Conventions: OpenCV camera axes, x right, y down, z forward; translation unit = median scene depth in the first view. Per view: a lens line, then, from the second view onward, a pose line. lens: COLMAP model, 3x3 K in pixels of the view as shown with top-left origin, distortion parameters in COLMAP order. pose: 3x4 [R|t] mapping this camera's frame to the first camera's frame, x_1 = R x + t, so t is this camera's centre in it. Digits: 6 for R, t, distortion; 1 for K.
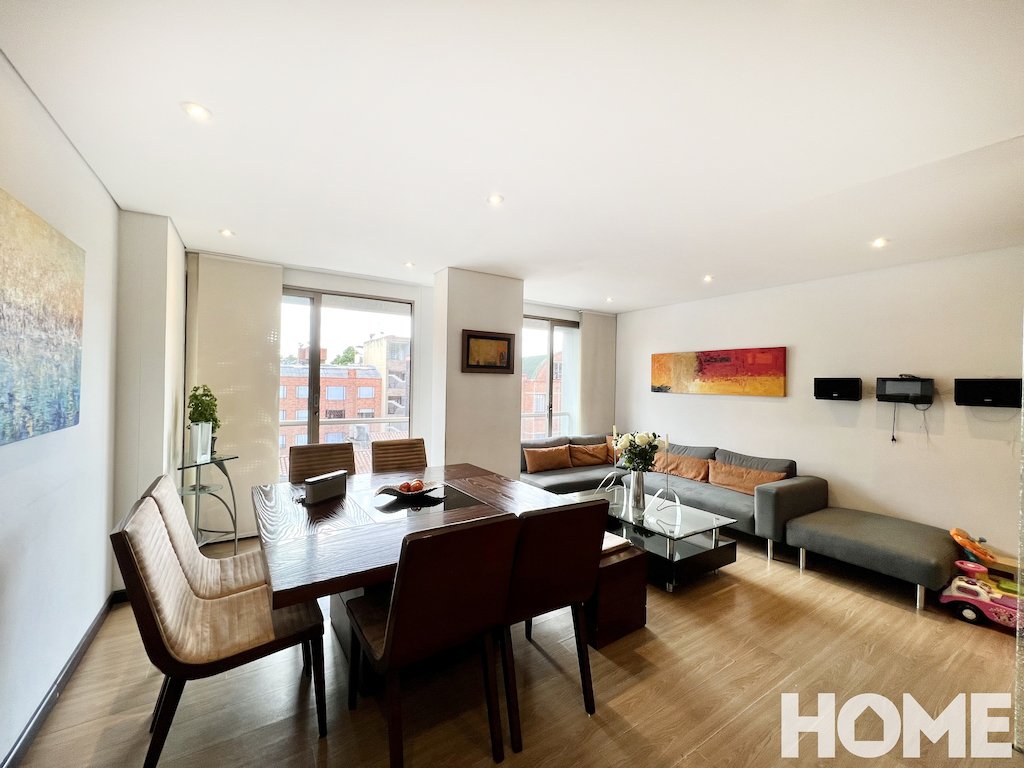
lens RADIAL K [[409.0, 0, 509.5], [0, 409.0, 384.7], [0, 0, 1]] dist [-0.000715, 0.001257]
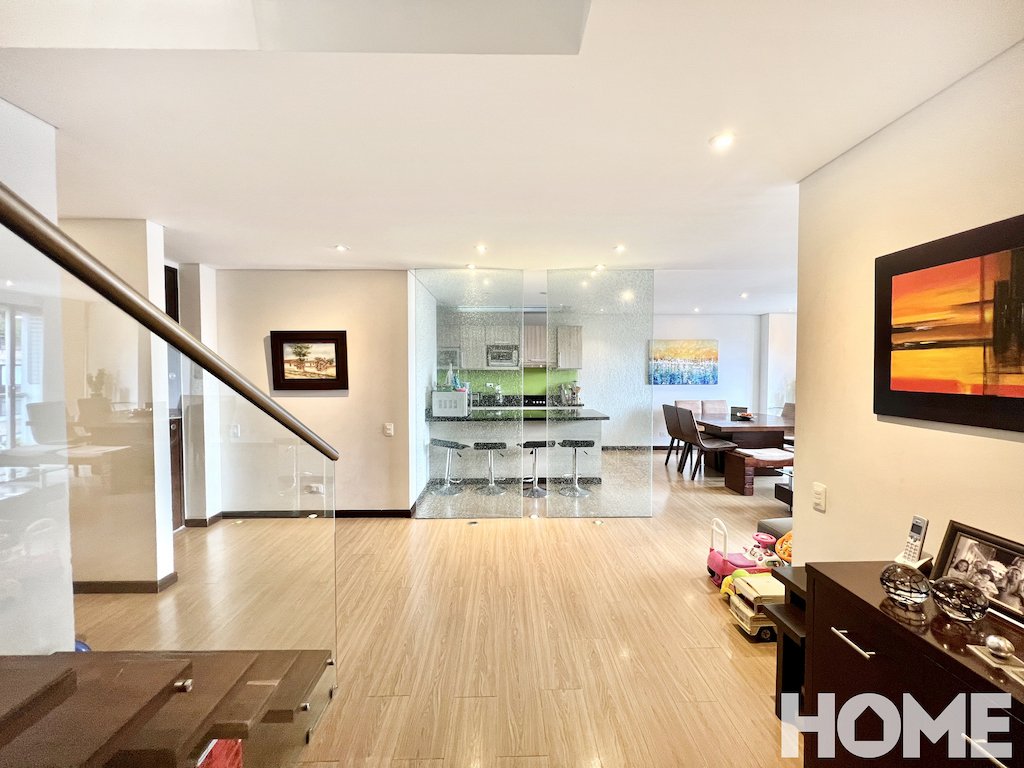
lens RADIAL K [[407.8, 0, 509.1], [0, 407.8, 382.3], [0, 0, 1]] dist [-0.002979, 0.000330]
pose [[-0.524146, 0.009192, -0.851579, 1.587311], [-0.014156, 0.999710, 0.019504, 0.013579], [0.851510, 0.022278, -0.523864, 0.641009]]
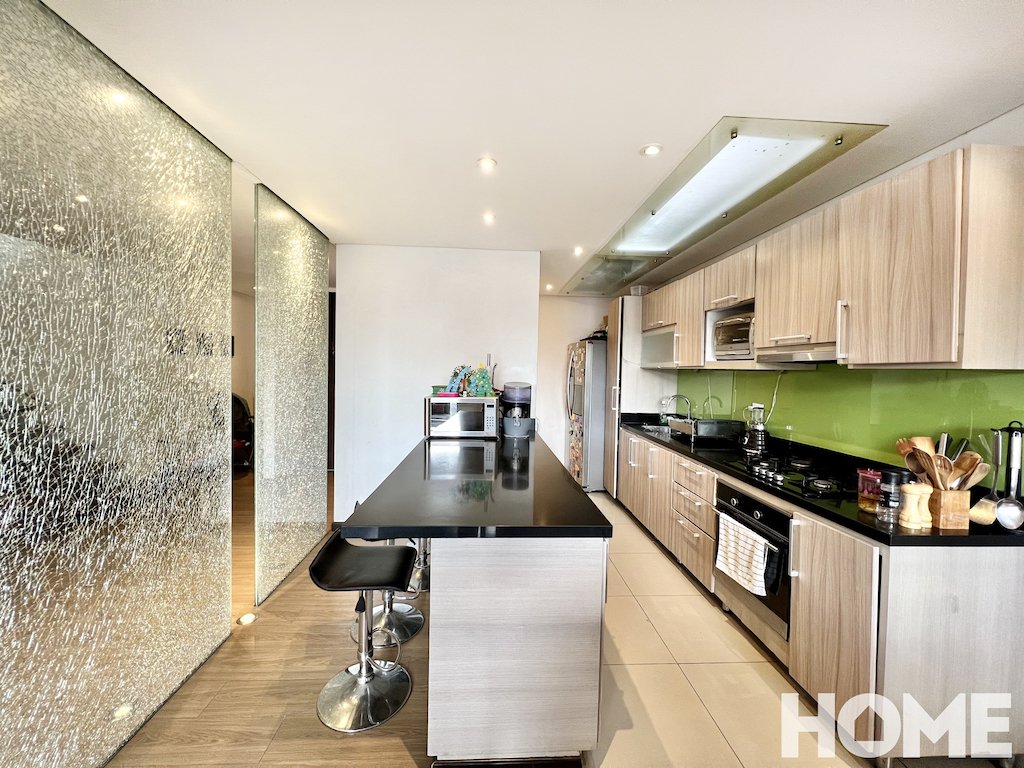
lens RADIAL K [[407.8, 0, 512.3], [0, 407.8, 381.1], [0, 0, 1]] dist [-0.002979, 0.000330]
pose [[-0.872589, -0.053099, 0.485560, 0.082998], [-0.036730, 0.998392, 0.043175, -0.001828], [-0.487072, 0.019839, -0.873137, 0.472657]]
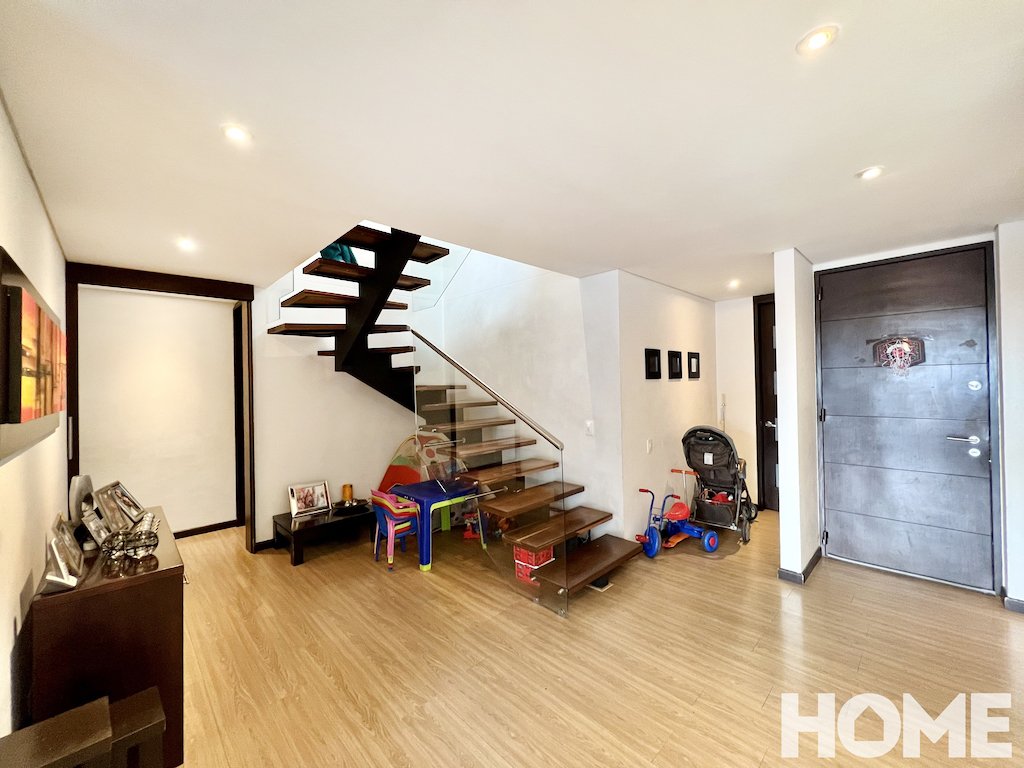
lens RADIAL K [[409.0, 0, 516.6], [0, 409.0, 385.7], [0, 0, 1]] dist [-0.000715, 0.001257]
pose [[-0.213171, -0.014137, 0.976913, 0.658281], [0.024384, 0.999507, 0.019785, -0.005006], [-0.976711, 0.028039, -0.212721, 0.430843]]
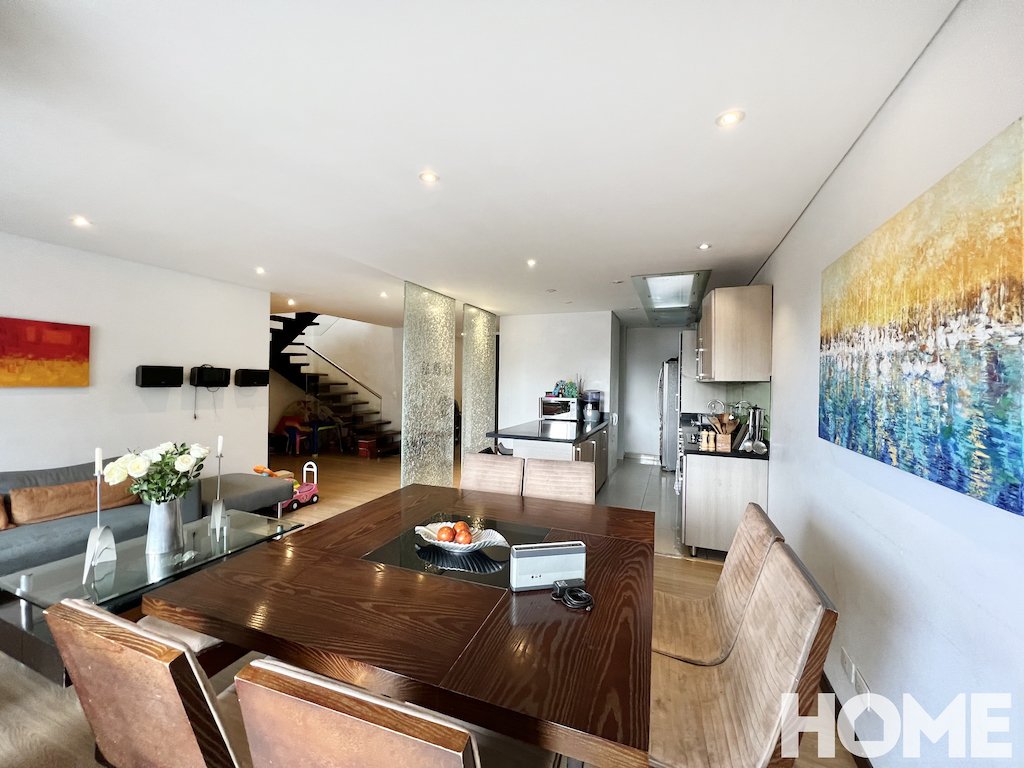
lens RADIAL K [[407.8, 0, 510.9], [0, 407.8, 378.4], [0, 0, 1]] dist [-0.002979, 0.000330]
pose [[-0.581355, -0.026949, 0.813204, -0.515985], [-0.023139, 0.999595, 0.016584, -0.020867], [-0.813321, -0.009175, -0.581743, 0.806145]]
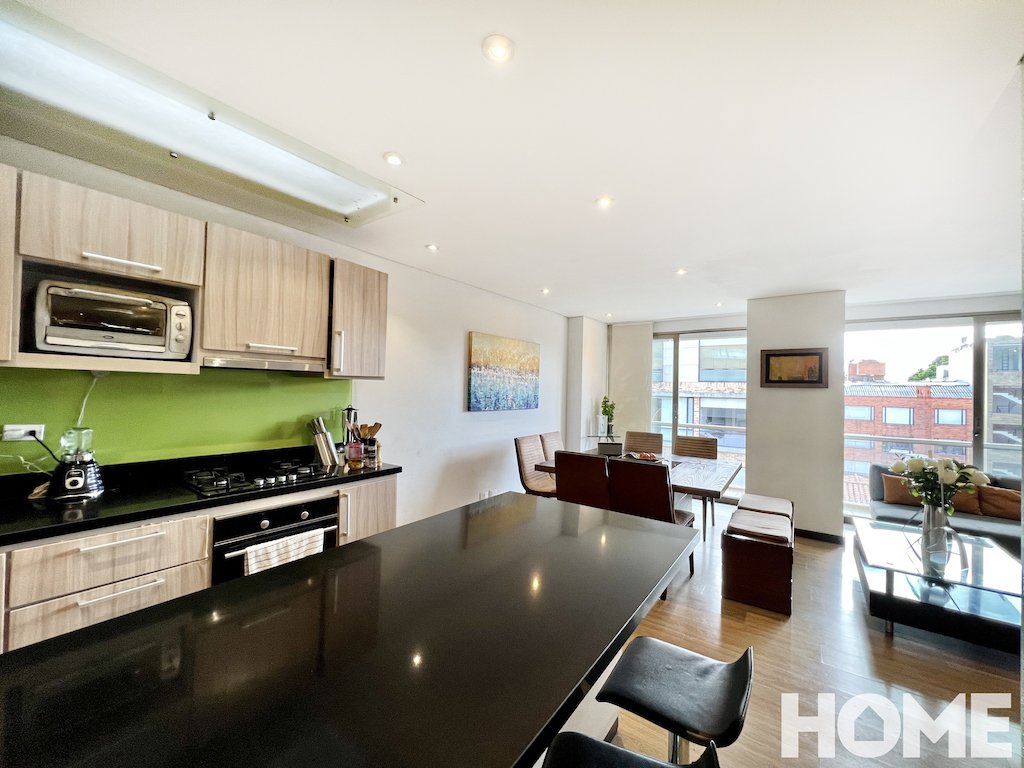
lens RADIAL K [[407.8, 0, 511.8], [0, 407.8, 382.6], [0, 0, 1]] dist [-0.002979, 0.000330]
pose [[0.362007, -0.025435, -0.931828, 0.668234], [-0.022263, 0.999107, -0.035920, 0.013112], [0.931909, 0.033749, 0.361118, -0.066936]]
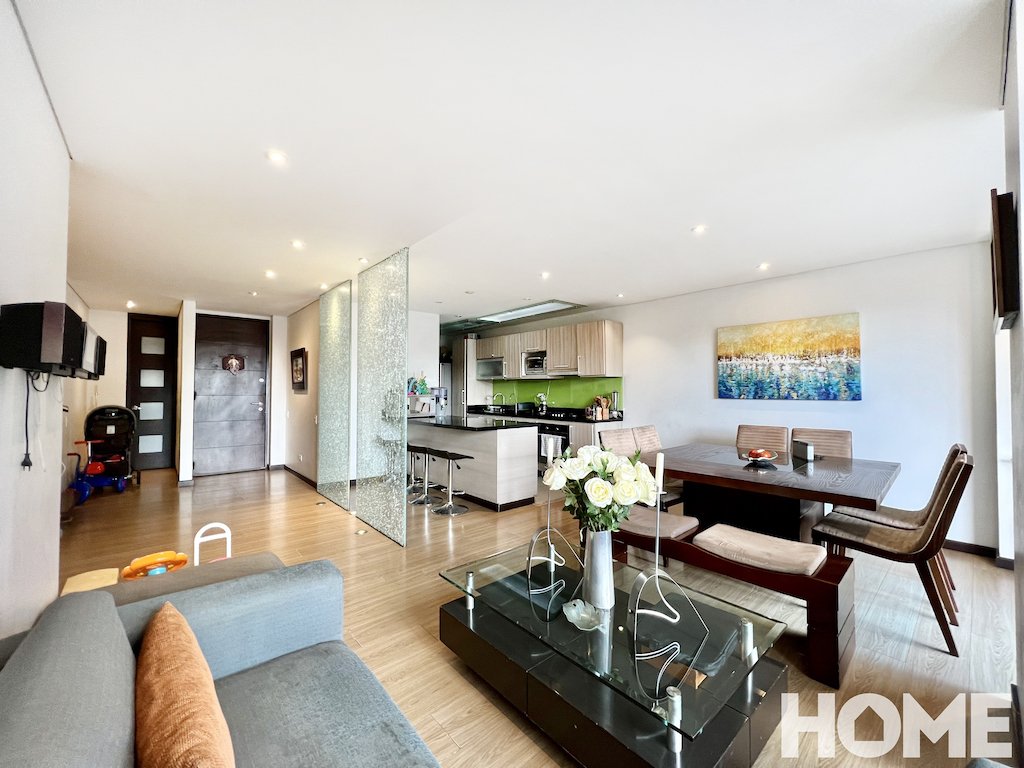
lens RADIAL K [[407.8, 0, 511.6], [0, 407.8, 383.4], [0, 0, 1]] dist [-0.002979, 0.000330]
pose [[-0.988466, -0.025370, -0.149306, 0.431895], [-0.023417, 0.999616, -0.014824, 0.039535], [0.149625, -0.011157, -0.988680, 1.282401]]
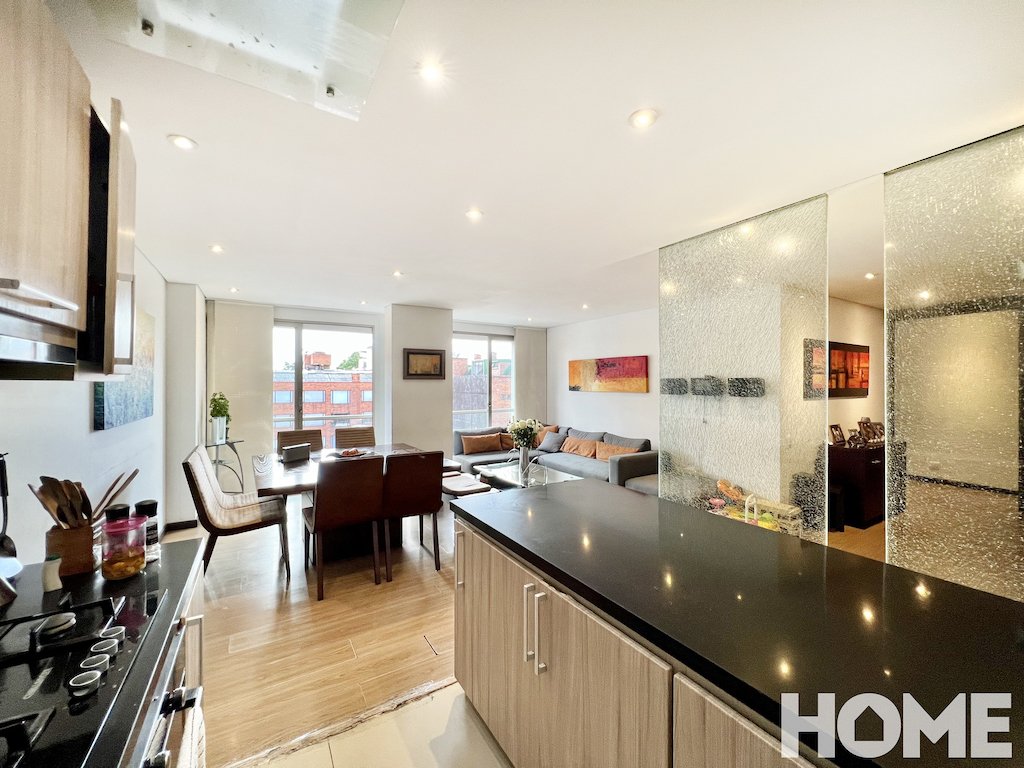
lens RADIAL K [[407.8, 0, 508.8], [0, 407.8, 386.2], [0, 0, 1]] dist [-0.002979, 0.000330]
pose [[0.999718, -0.018092, -0.015358, 0.248482], [0.018114, 0.999835, 0.001267, -0.001678], [0.015332, -0.001545, 0.999881, -0.354504]]
